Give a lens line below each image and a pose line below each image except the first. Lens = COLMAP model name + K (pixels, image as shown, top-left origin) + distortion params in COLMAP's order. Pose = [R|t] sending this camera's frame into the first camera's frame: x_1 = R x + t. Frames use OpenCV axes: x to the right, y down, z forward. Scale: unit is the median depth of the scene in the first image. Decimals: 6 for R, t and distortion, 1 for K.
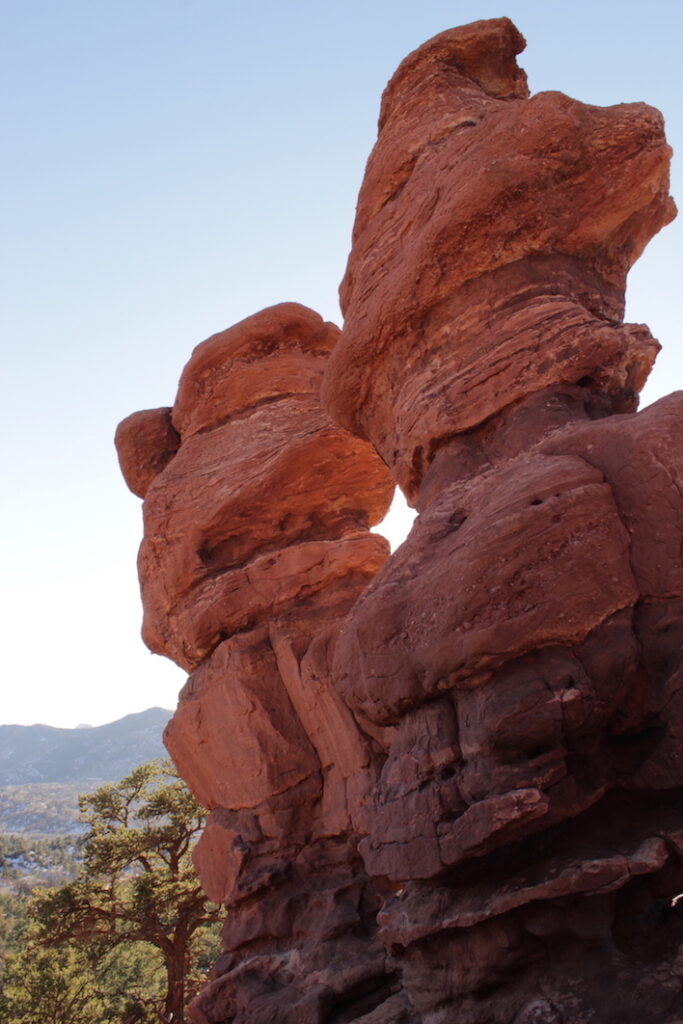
lens RADIAL K [[847.7, 0, 338.2], [0, 847.7, 508.3], [0, 0, 1]] dist [-0.150674, 0.119925]
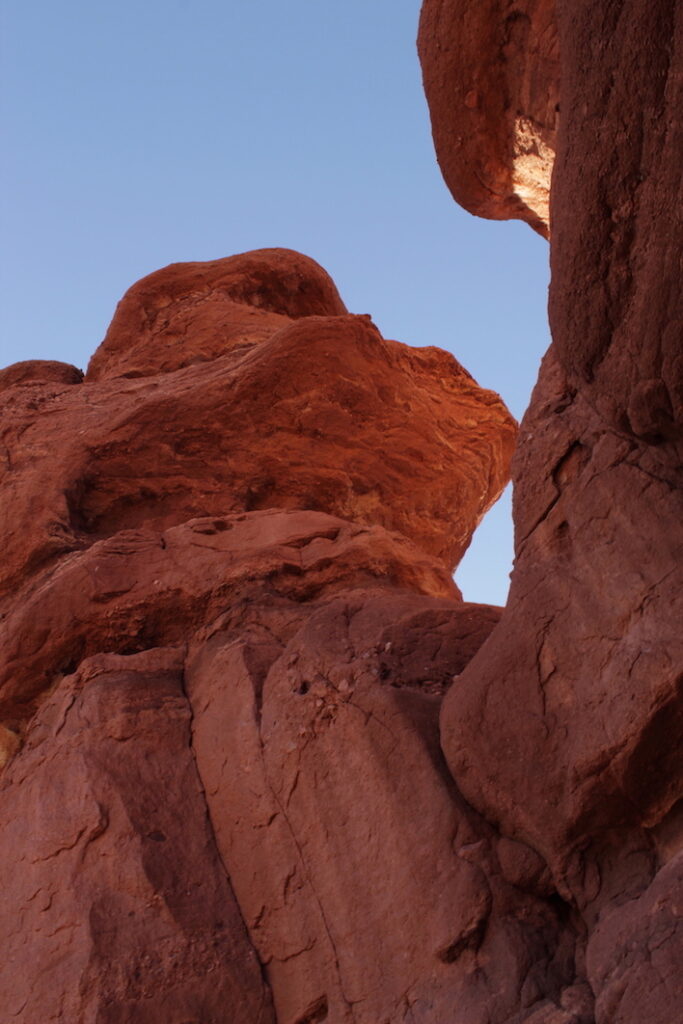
lens RADIAL K [[847.7, 0, 341.5], [0, 847.7, 511.3], [0, 0, 1]] dist [-0.150674, 0.119925]
pose [[0.988020, 0.149176, 0.039539, -0.009182], [-0.099788, 0.812972, -0.573689, 0.080913], [-0.117725, 0.562871, 0.818118, 0.162210]]
